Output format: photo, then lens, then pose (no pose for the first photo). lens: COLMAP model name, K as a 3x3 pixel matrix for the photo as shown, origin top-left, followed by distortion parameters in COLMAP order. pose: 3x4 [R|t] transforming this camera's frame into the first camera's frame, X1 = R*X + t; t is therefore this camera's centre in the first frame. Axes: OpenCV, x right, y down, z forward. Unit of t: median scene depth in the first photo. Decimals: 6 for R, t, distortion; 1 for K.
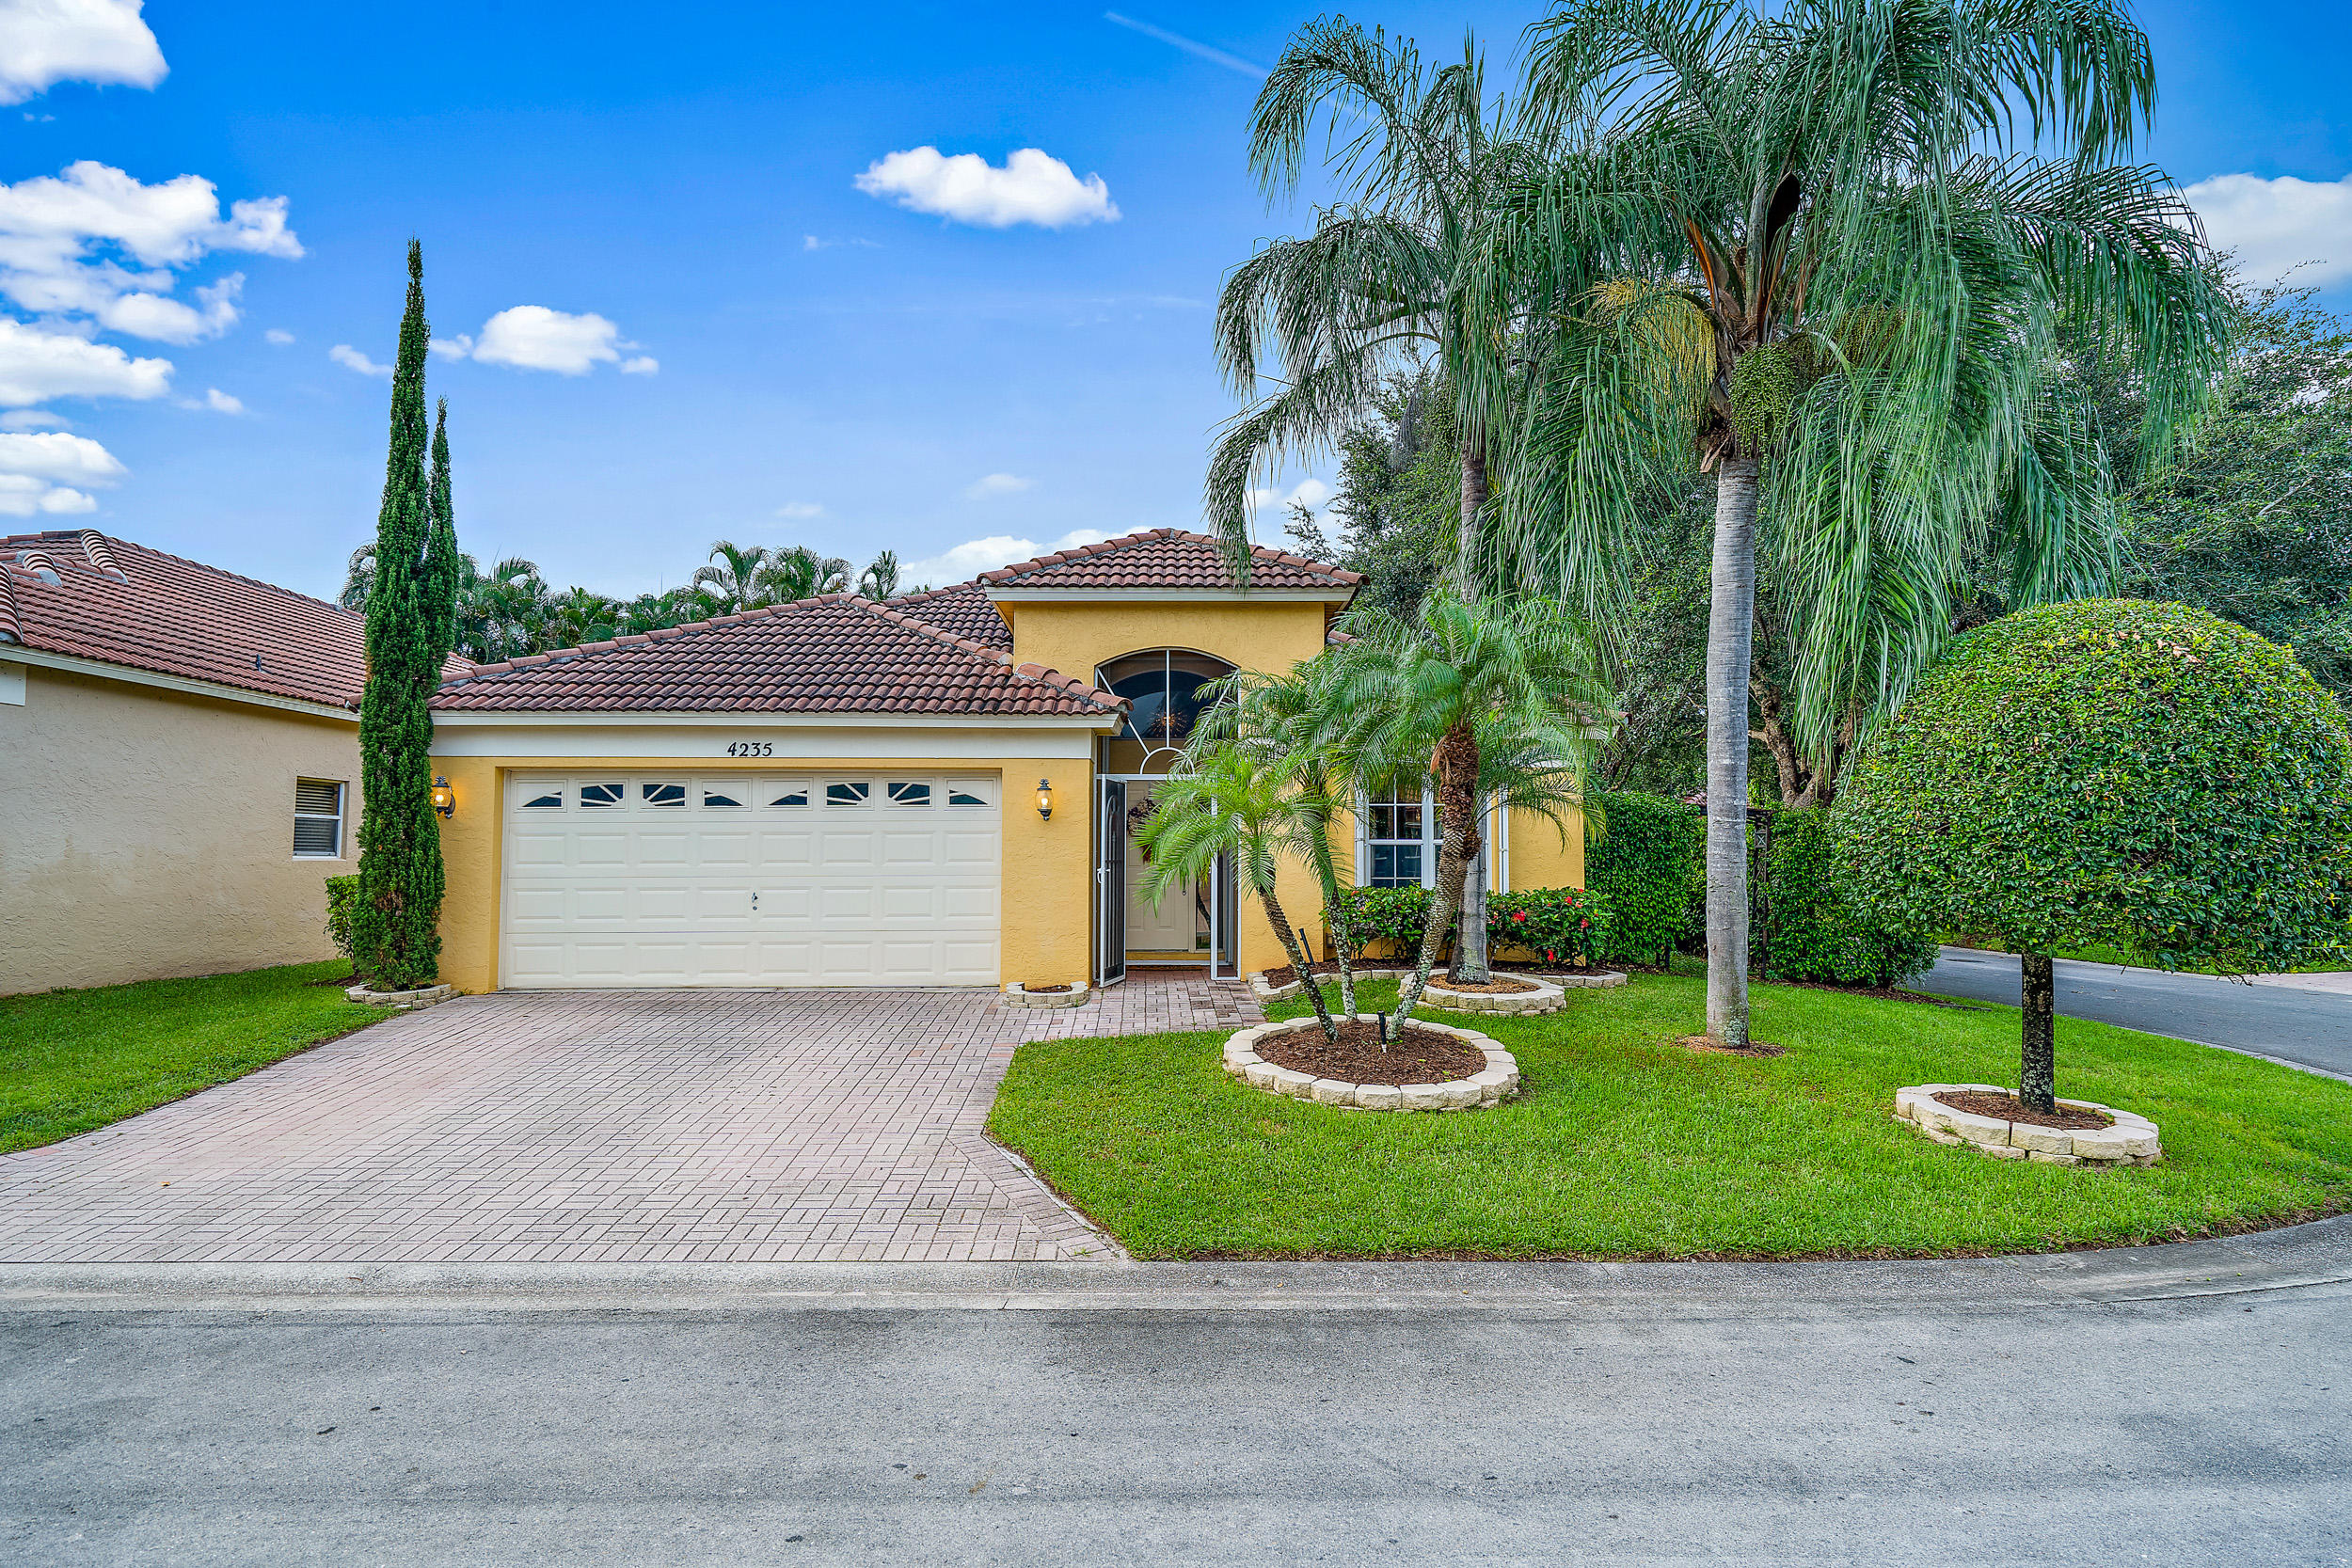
lens RADIAL K [[1211.1, 0, 1179.9], [0, 1211.1, 808.9], [0, 0, 1]] dist [0.003734, 0.000682]
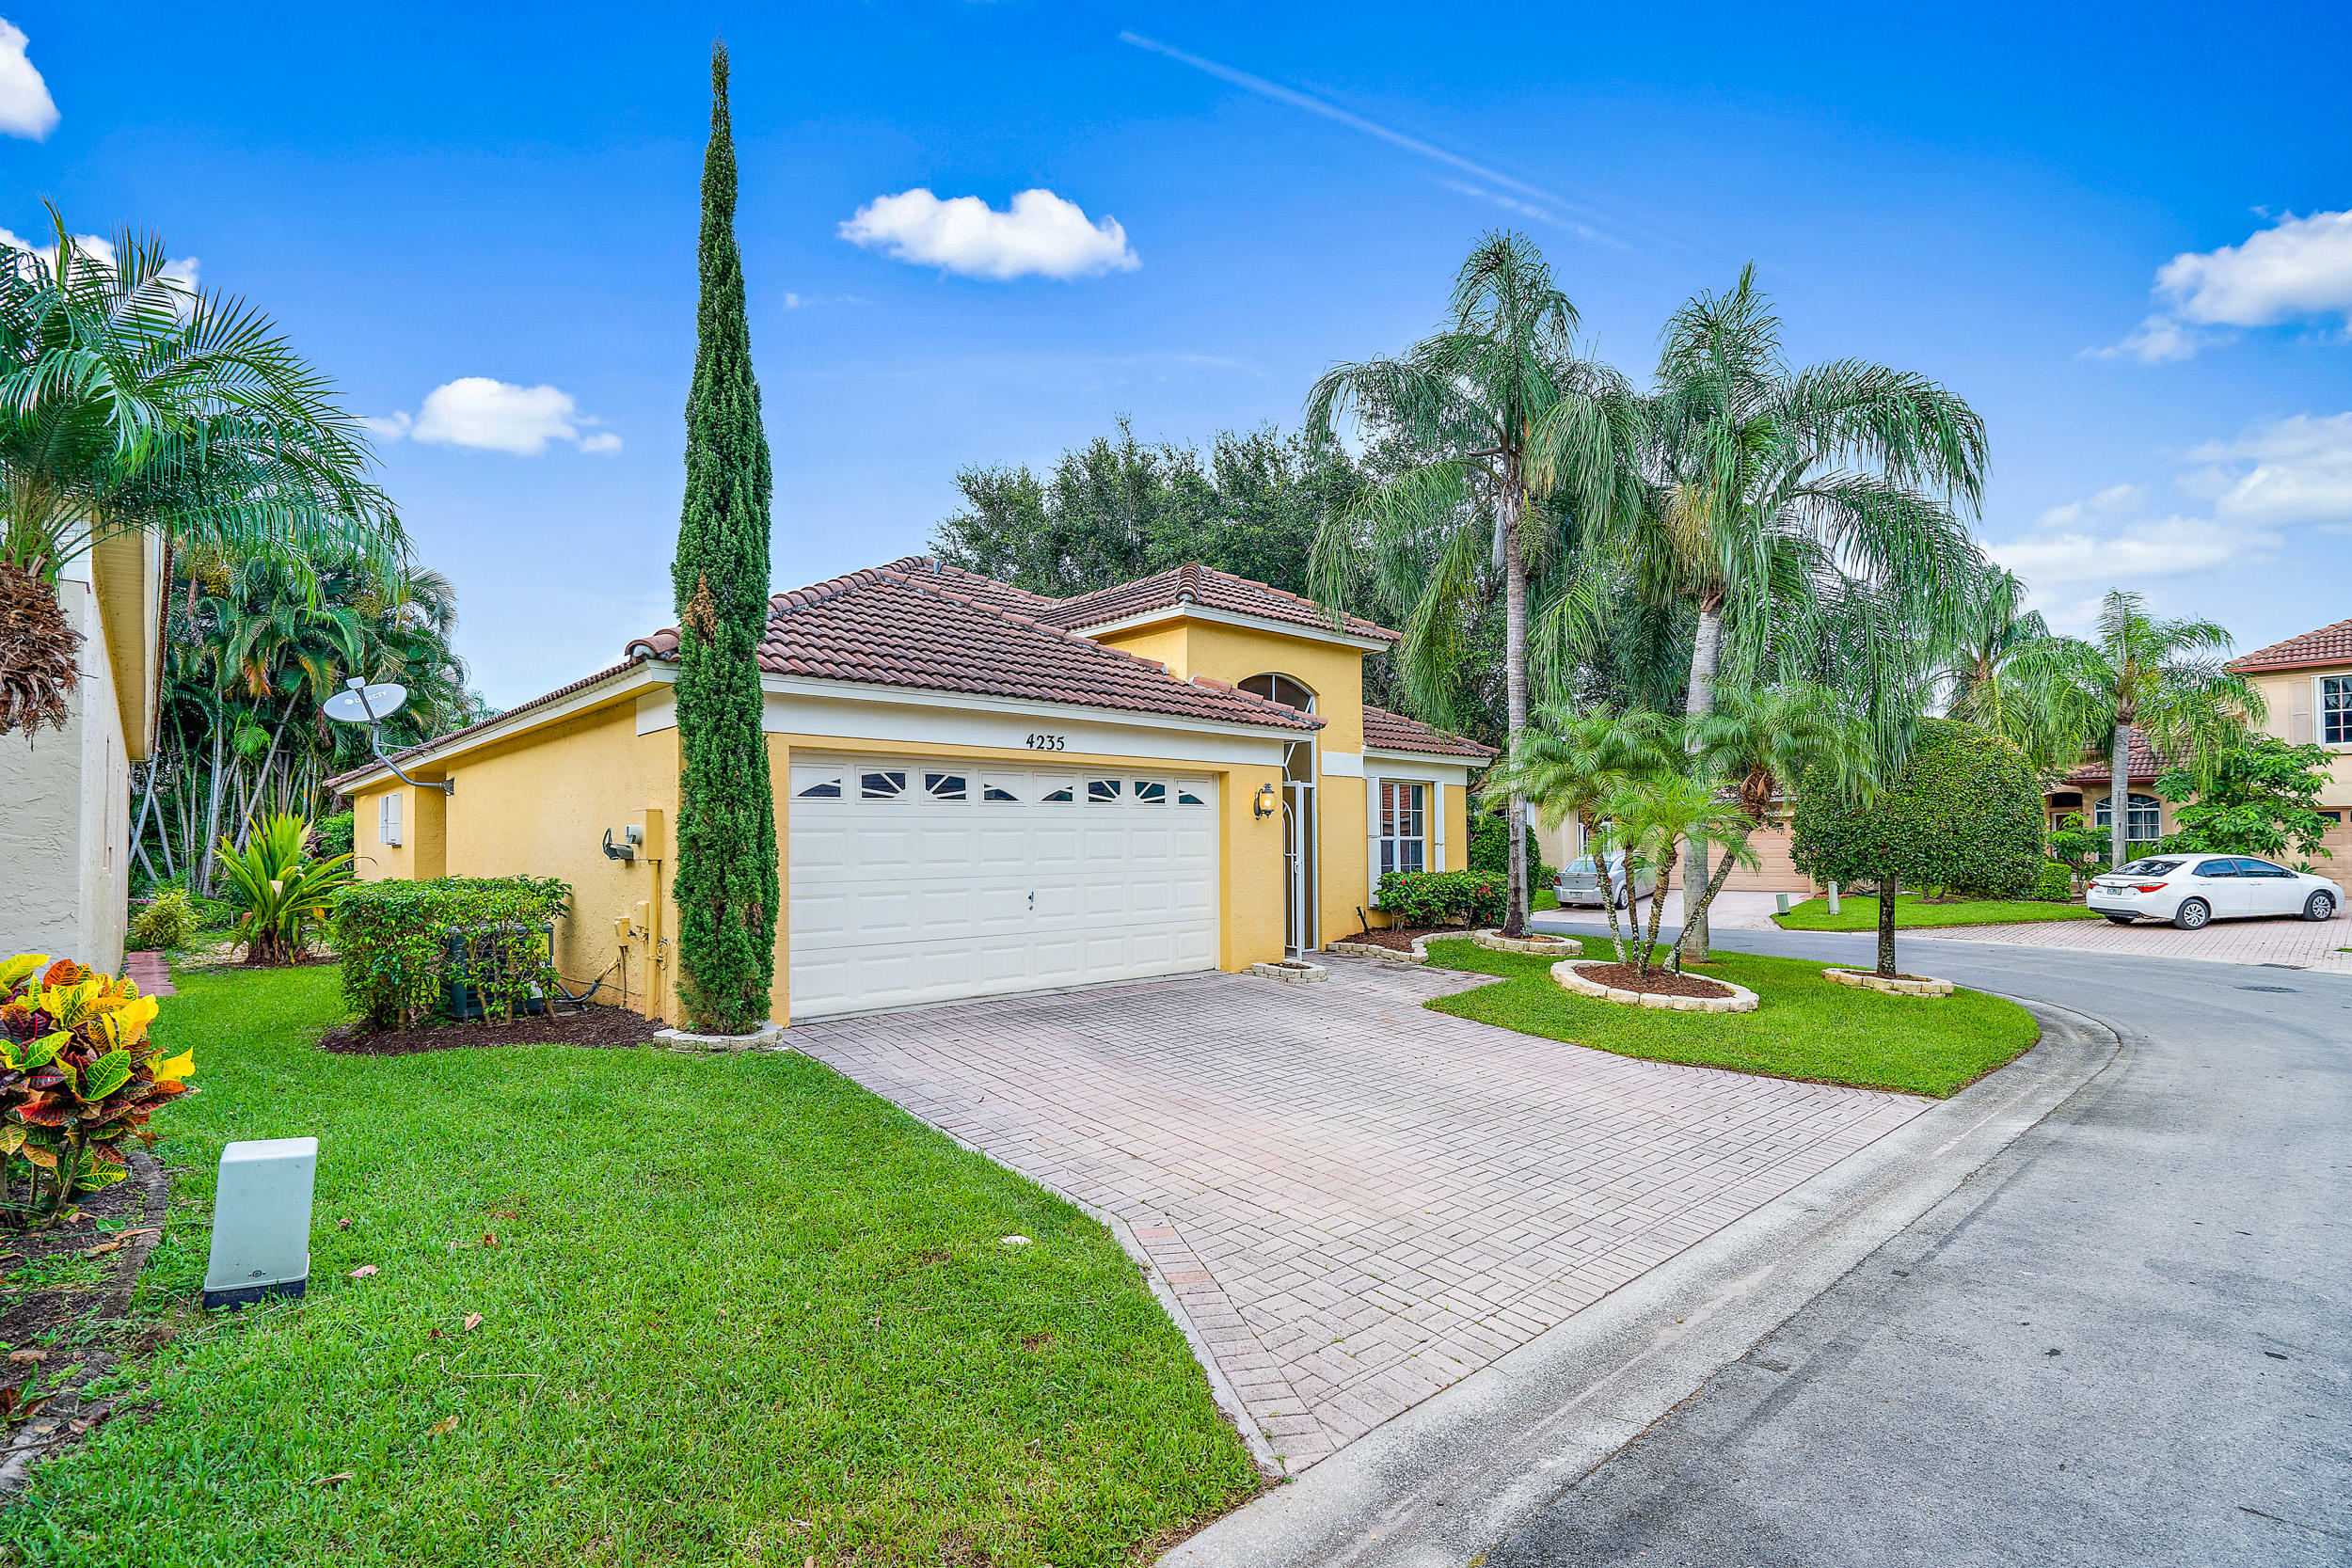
lens RADIAL K [[1100.3, 0, 1158.7], [0, 1100.3, 830.5], [0, 0, 1]] dist [0.002815, 0.000581]
pose [[0.753242, 0.003528, 0.657734, -1.351813], [-0.017362, 0.999744, 0.014521, 0.010151], [-0.657514, -0.022357, 0.753111, 0.449978]]
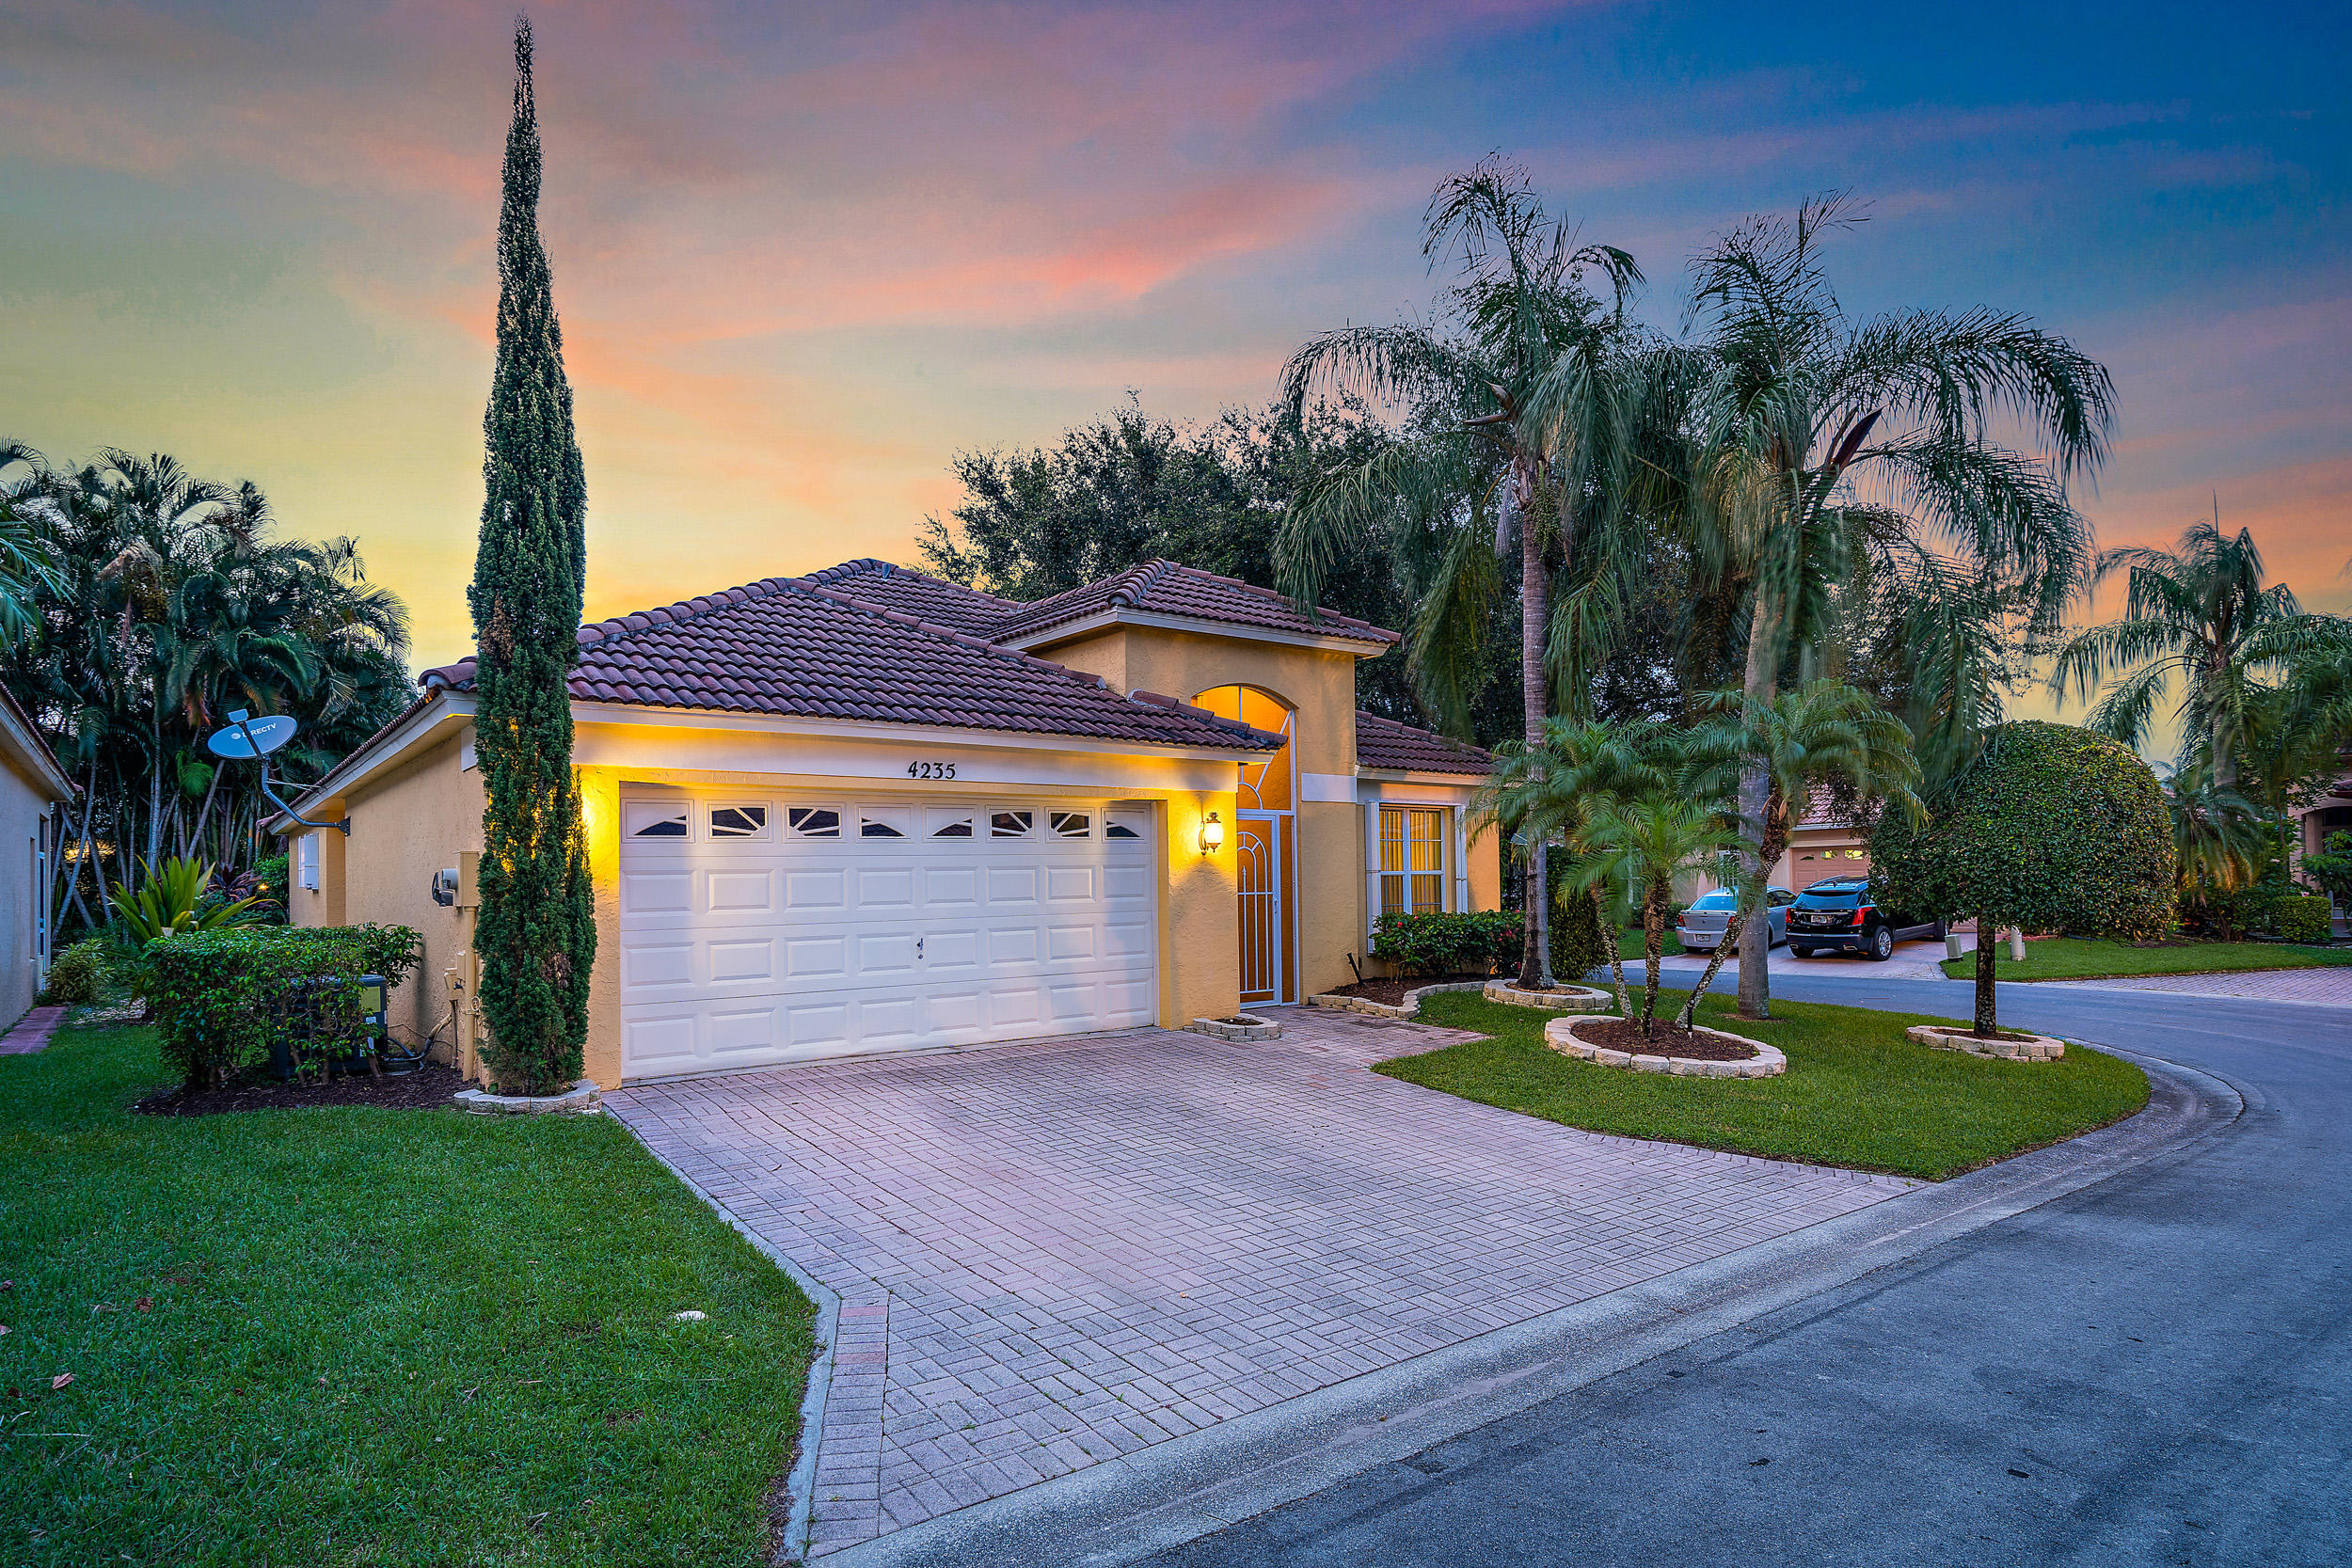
lens RADIAL K [[1291.0, 0, 1161.6], [0, 1291.0, 867.9], [0, 0, 1]] dist [0.011066, -0.001526]
pose [[0.806642, -0.005826, 0.591012, -1.198958], [-0.006535, 0.999802, 0.018775, 0.002232], [-0.591005, -0.019008, 0.806444, 0.270070]]
